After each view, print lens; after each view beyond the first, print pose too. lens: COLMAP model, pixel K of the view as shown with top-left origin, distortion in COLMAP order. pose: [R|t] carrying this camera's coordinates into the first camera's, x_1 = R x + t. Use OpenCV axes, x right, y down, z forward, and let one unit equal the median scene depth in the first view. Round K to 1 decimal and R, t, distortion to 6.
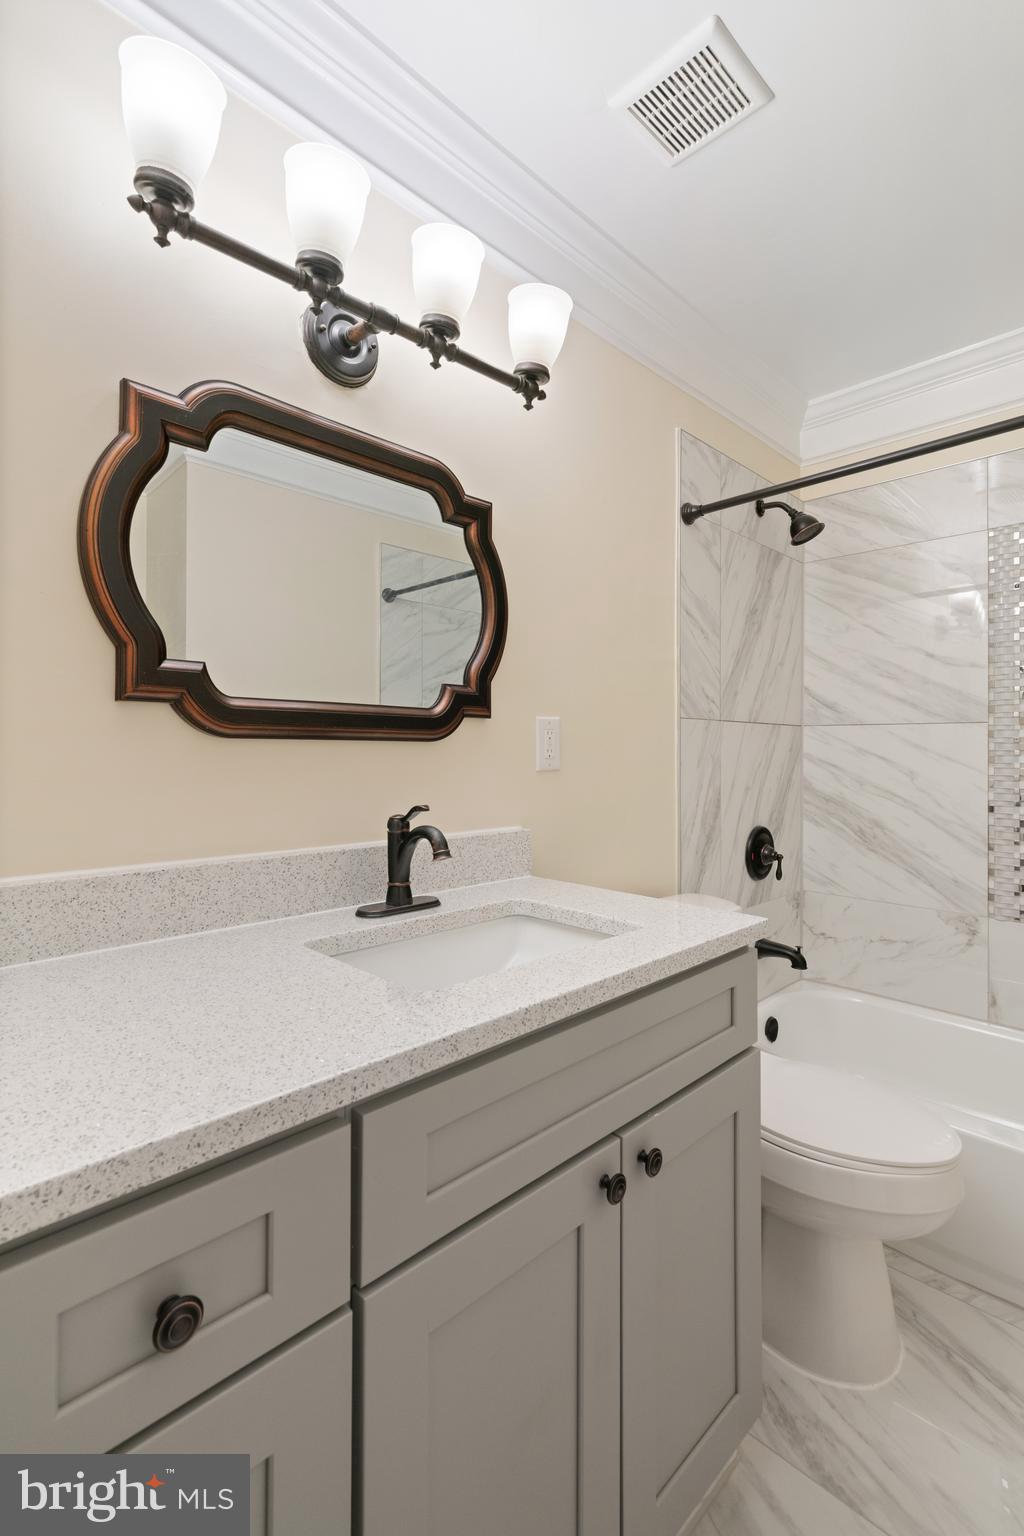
lens RADIAL K [[689.3, 0, 504.3], [0, 689.3, 752.6], [0, 0, 1]] dist [-0.005418, 0.000916]
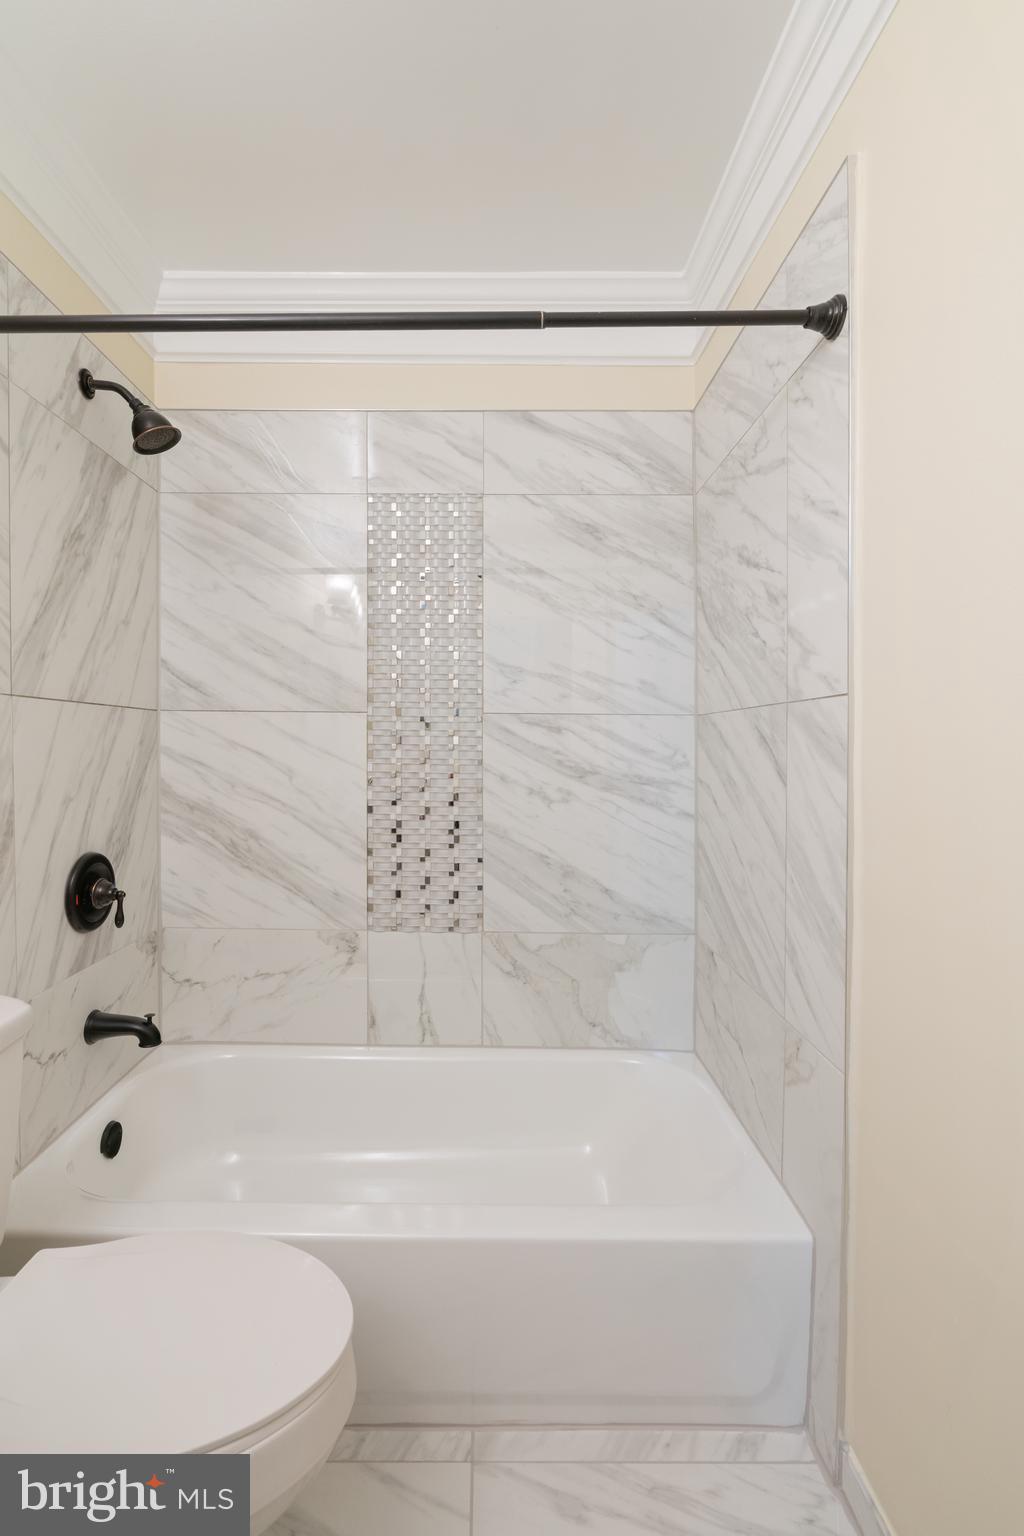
lens RADIAL K [[689.3, 0, 504.3], [0, 689.3, 752.6], [0, 0, 1]] dist [-0.005418, 0.000916]
pose [[0.675786, -0.007748, 0.737057, 0.146487], [-0.001179, 0.999932, 0.011592, -0.002177], [-0.737097, -0.008702, 0.675731, 0.234876]]
